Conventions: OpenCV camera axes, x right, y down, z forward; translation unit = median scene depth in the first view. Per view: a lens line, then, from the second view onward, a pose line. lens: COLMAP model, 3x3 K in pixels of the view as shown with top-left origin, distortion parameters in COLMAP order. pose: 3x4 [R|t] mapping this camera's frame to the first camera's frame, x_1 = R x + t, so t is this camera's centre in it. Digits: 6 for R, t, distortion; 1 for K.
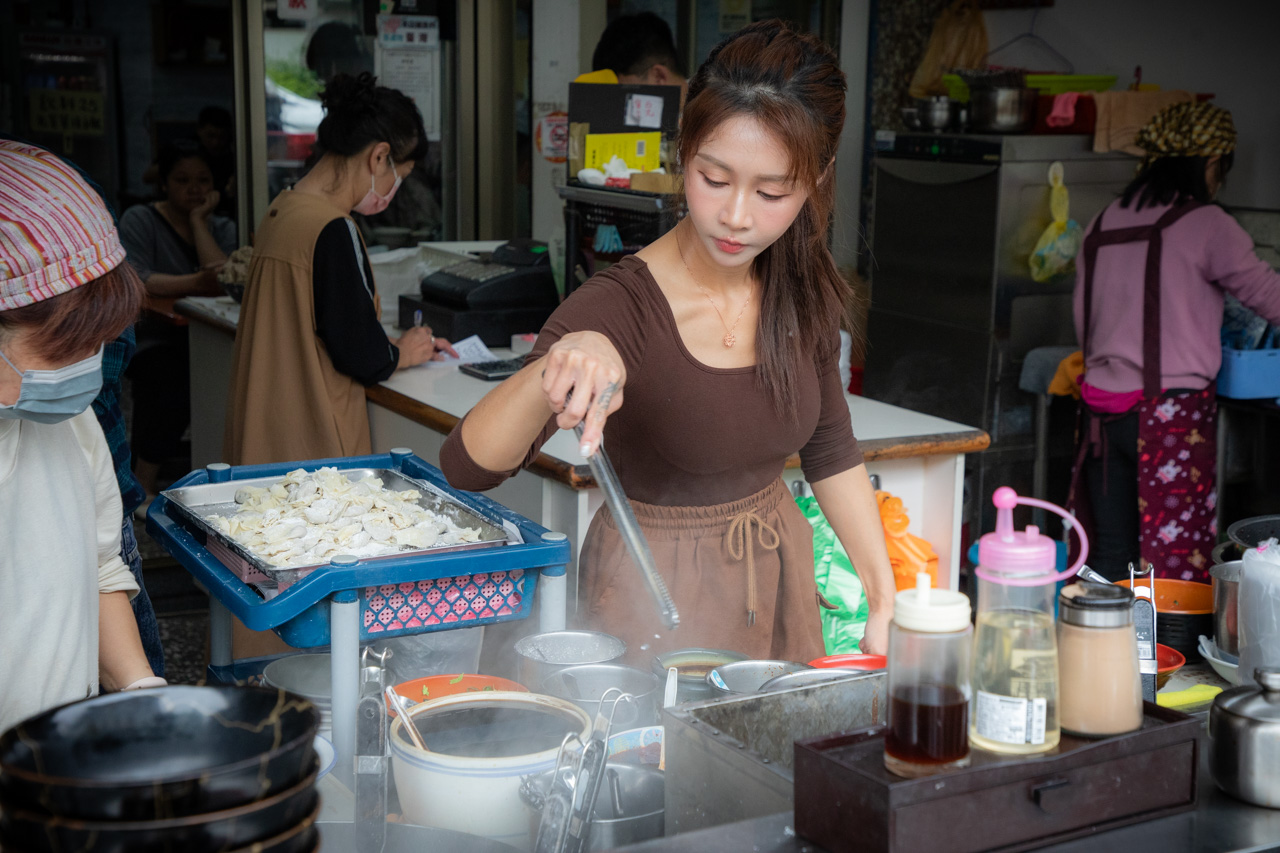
lens RADIAL K [[2013.3, 0, 636.7], [0, 2013.3, 425.8], [0, 0, 1]] dist [0.251479, 0.000000]
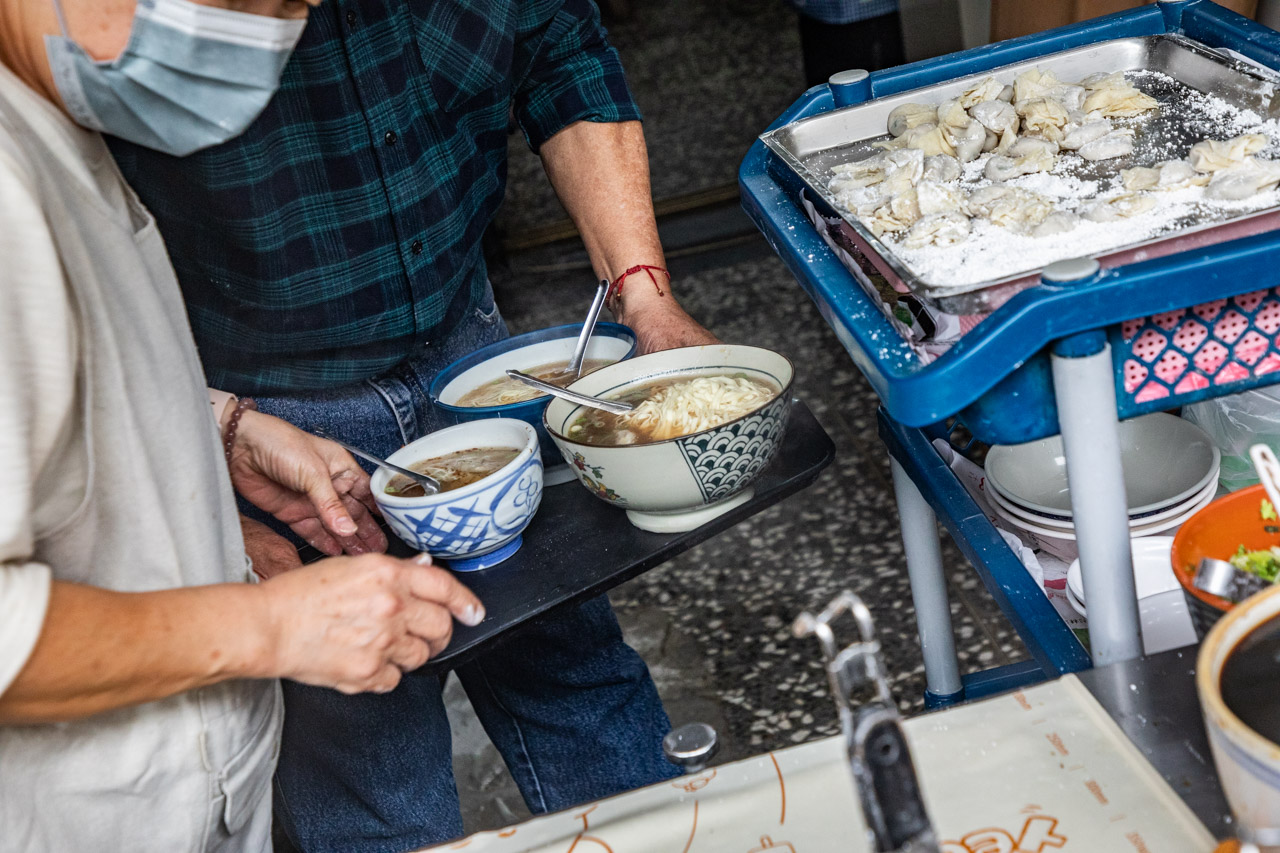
lens RADIAL K [[2061.7, 0, 638.6], [0, 2061.7, 435.7], [0, 0, 1]] dist [0.289842, 0.000000]
pose [[0.924967, -0.053681, -0.376238, -0.052065], [0.139434, 0.968873, 0.204556, -0.012150], [0.353546, -0.241668, 0.903660, 0.488290]]
